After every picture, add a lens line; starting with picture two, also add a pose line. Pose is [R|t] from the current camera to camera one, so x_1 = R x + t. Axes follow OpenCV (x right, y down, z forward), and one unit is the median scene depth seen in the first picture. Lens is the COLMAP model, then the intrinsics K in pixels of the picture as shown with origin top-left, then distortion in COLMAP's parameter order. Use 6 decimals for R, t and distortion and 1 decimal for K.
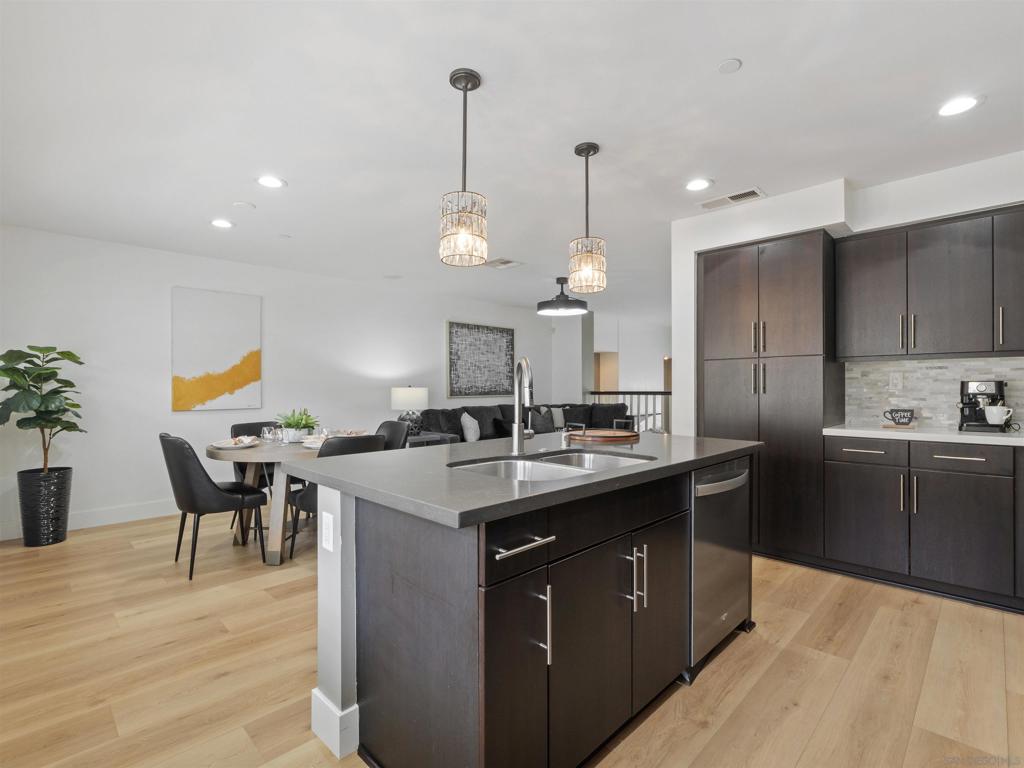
lens RADIAL K [[494.7, 0, 513.4], [0, 494.7, 386.9], [0, 0, 1]] dist [-0.001265, 0.000014]
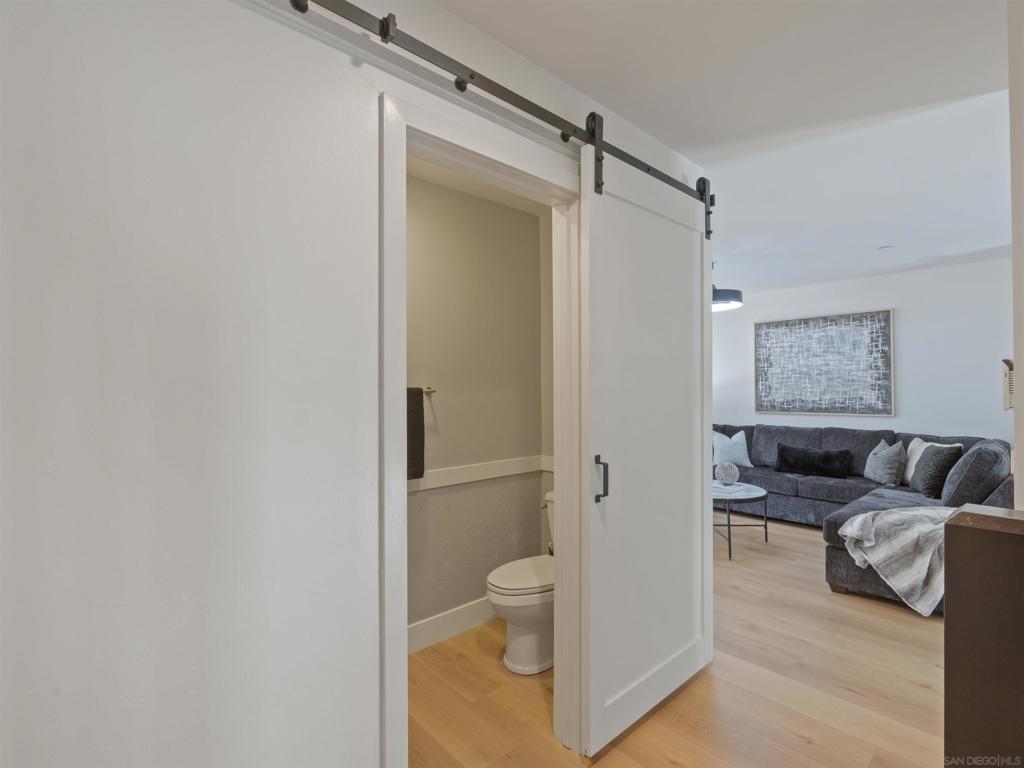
lens RADIAL K [[494.7, 0, 511.8], [0, 494.7, 384.9], [0, 0, 1]] dist [-0.001265, 0.000014]
pose [[-0.053352, -0.003681, -0.998569, 0.712161], [0.003564, 0.999986, -0.003877, -0.023154], [0.998569, -0.003766, -0.053338, 0.605401]]
